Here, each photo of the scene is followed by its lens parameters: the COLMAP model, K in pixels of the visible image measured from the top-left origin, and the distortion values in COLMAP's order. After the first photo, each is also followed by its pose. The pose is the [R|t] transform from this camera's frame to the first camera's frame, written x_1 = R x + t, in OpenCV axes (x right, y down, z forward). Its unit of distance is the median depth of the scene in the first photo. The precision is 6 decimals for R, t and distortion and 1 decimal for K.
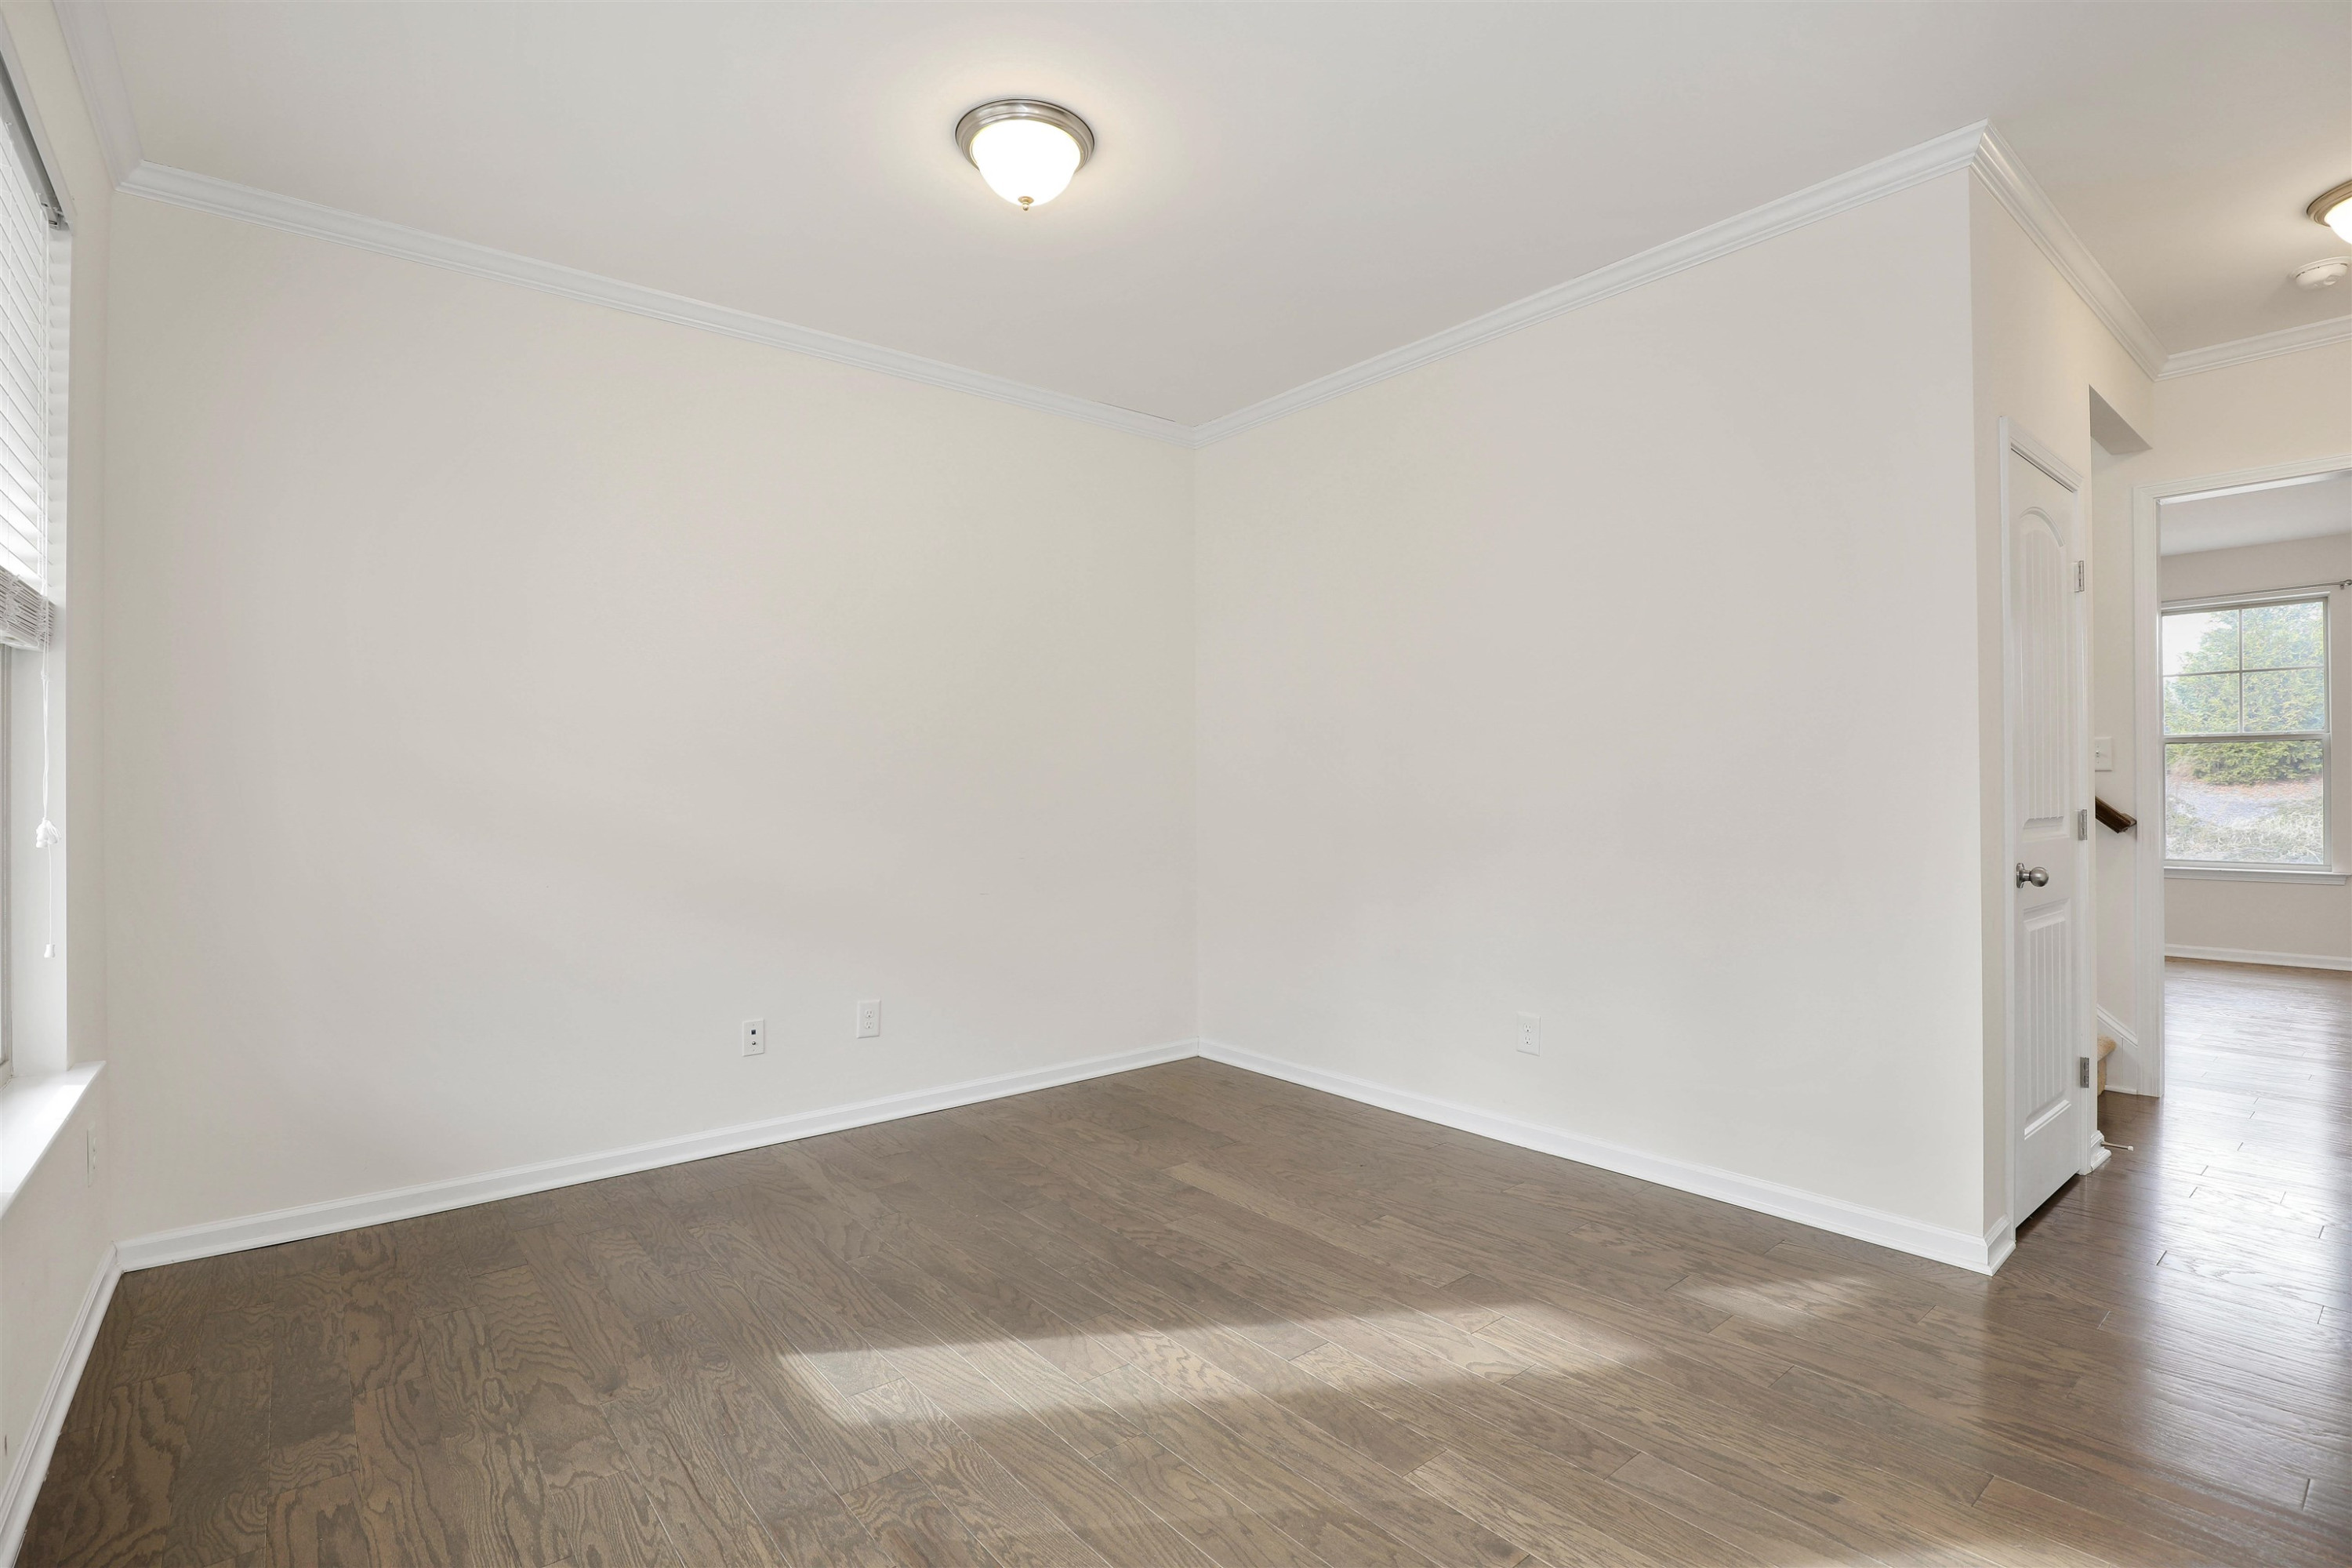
lens RADIAL K [[1104.9, 0, 1170.9], [0, 1104.9, 782.3], [0, 0, 1]] dist [-0.037943, 0.008954]
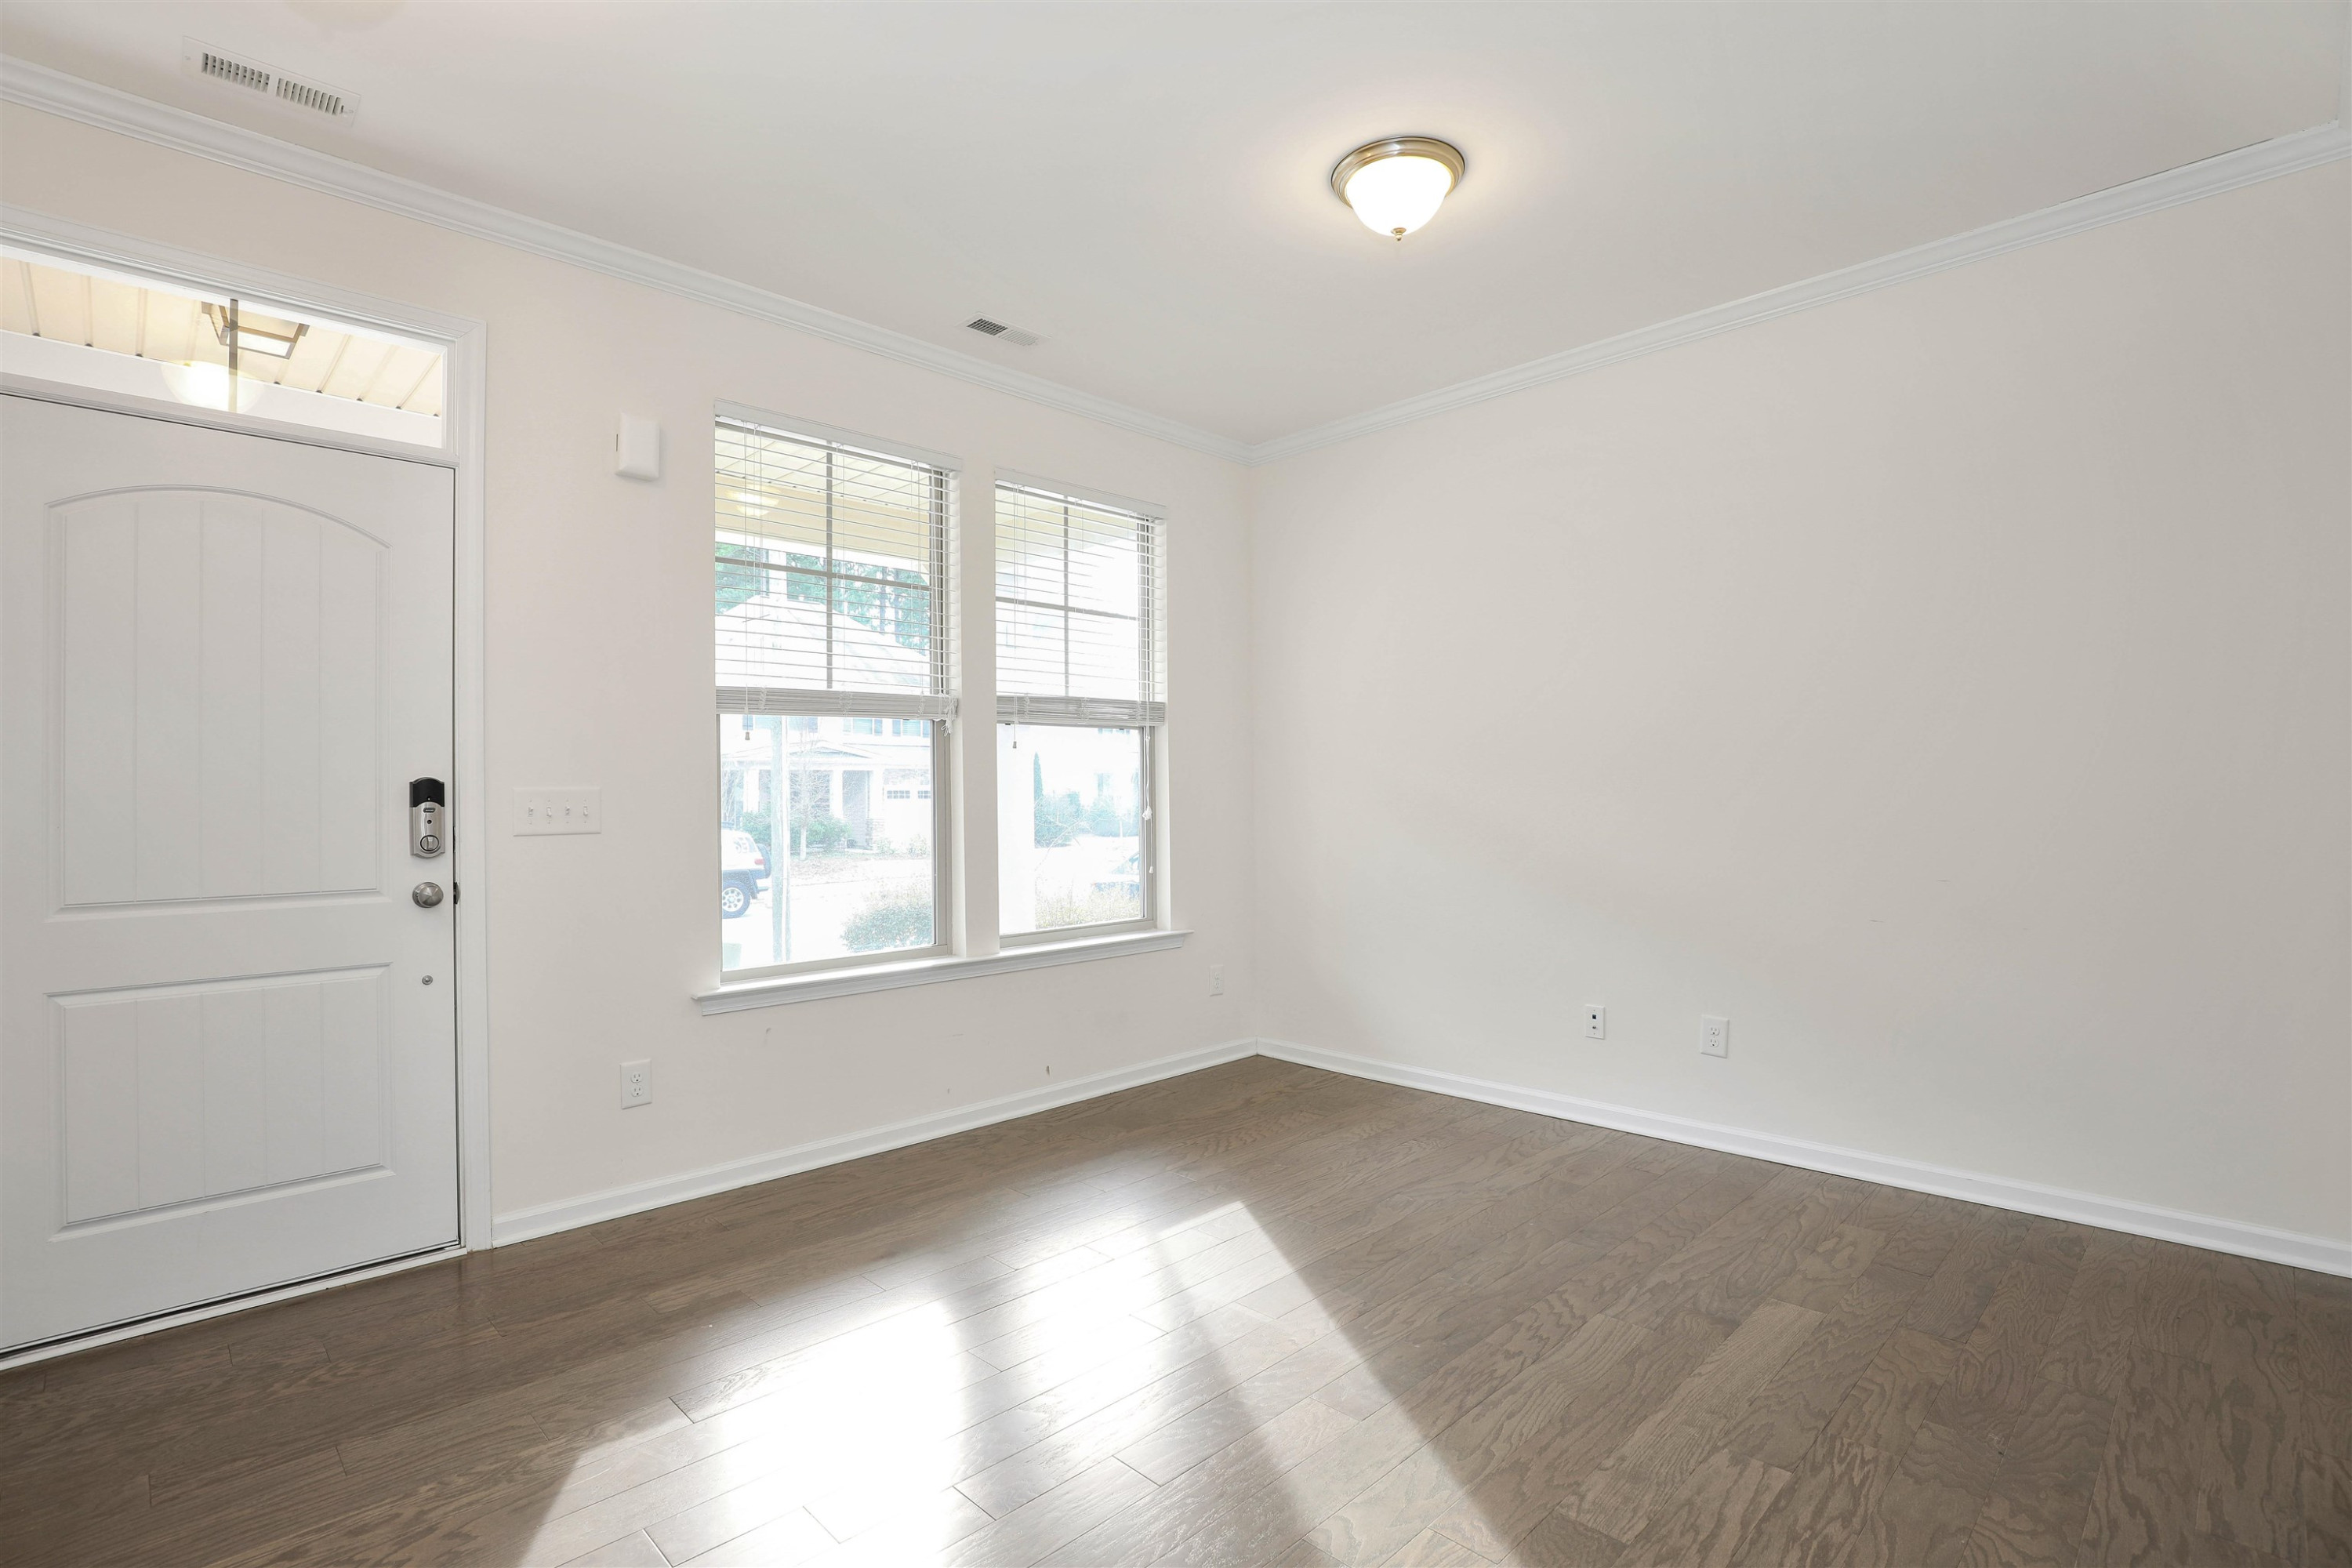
lens RADIAL K [[1104.9, 0, 1170.9], [0, 1104.9, 782.3], [0, 0, 1]] dist [-0.037943, 0.008954]
pose [[0.101403, -0.002818, -0.994841, 0.769016], [0.011228, 0.999936, -0.001688, -0.003035], [0.994782, -0.010999, 0.101428, 0.584173]]
